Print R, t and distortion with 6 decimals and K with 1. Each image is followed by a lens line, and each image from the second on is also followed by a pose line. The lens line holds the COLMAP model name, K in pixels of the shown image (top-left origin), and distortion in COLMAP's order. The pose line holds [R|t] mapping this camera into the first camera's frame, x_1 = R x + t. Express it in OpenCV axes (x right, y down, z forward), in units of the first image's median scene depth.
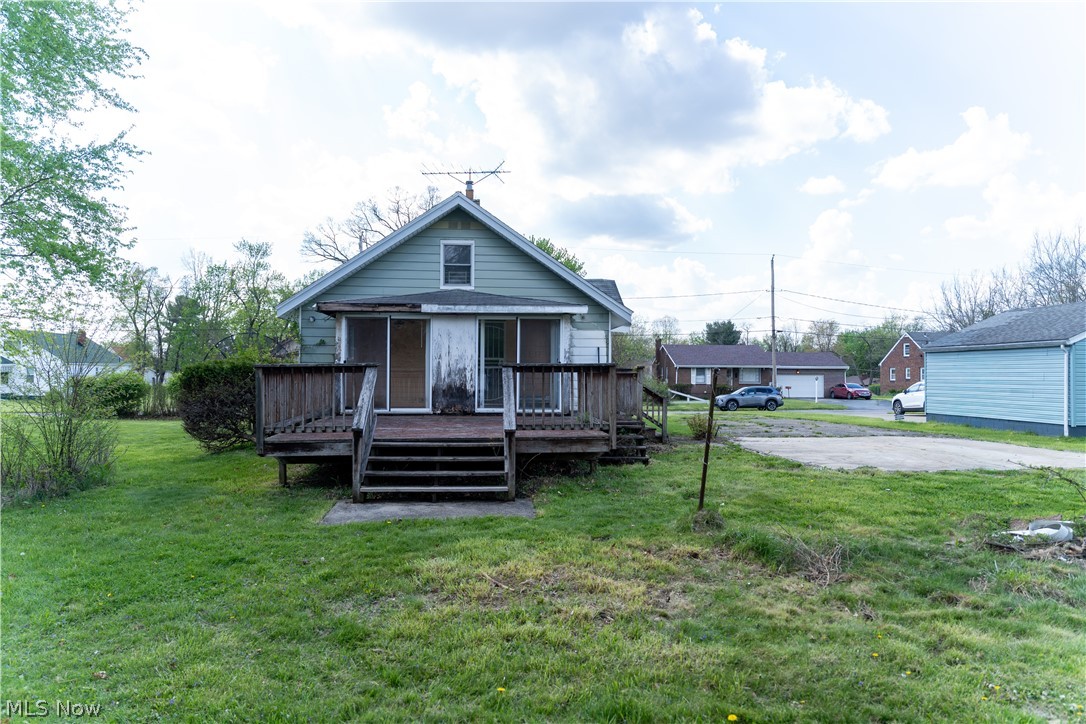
lens RADIAL K [[720.7, 0, 541.6], [0, 720.7, 359.4], [0, 0, 1]] dist [-0.011806, -0.002652]
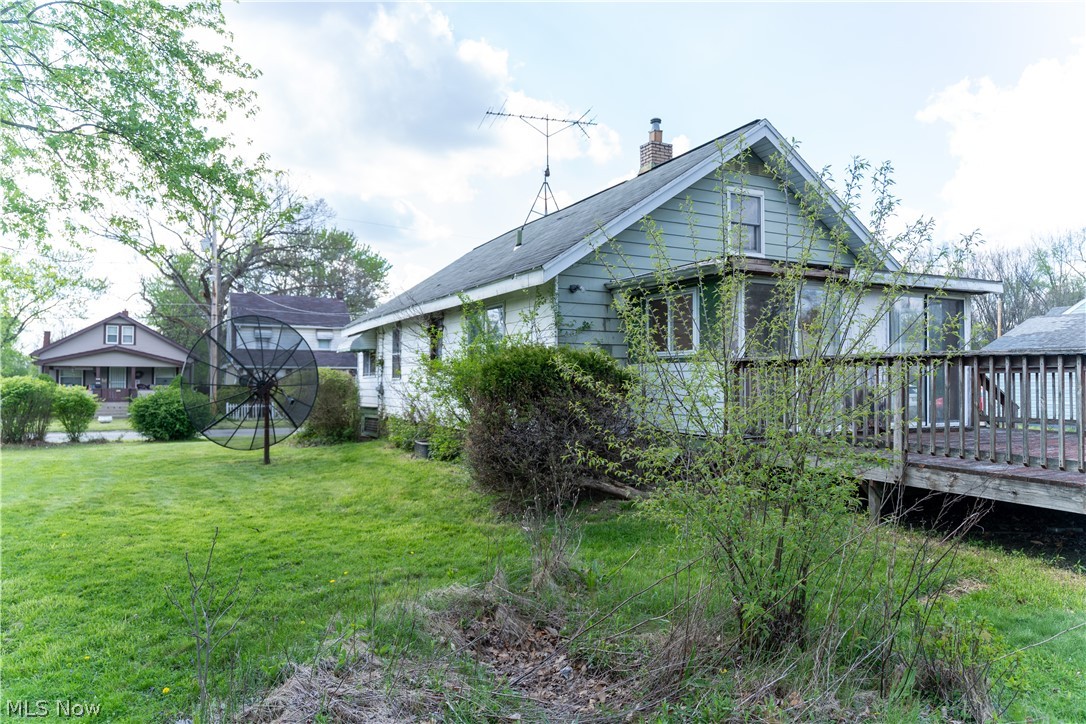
lens RADIAL K [[783.0, 0, 541.3], [0, 783.0, 359.1], [0, 0, 1]] dist [0.004464, 0.001289]
pose [[0.942259, 0.010860, 0.334710, -0.566135], [-0.003398, 0.999733, -0.022872, 0.021967], [-0.334869, 0.020414, 0.942044, 0.340016]]
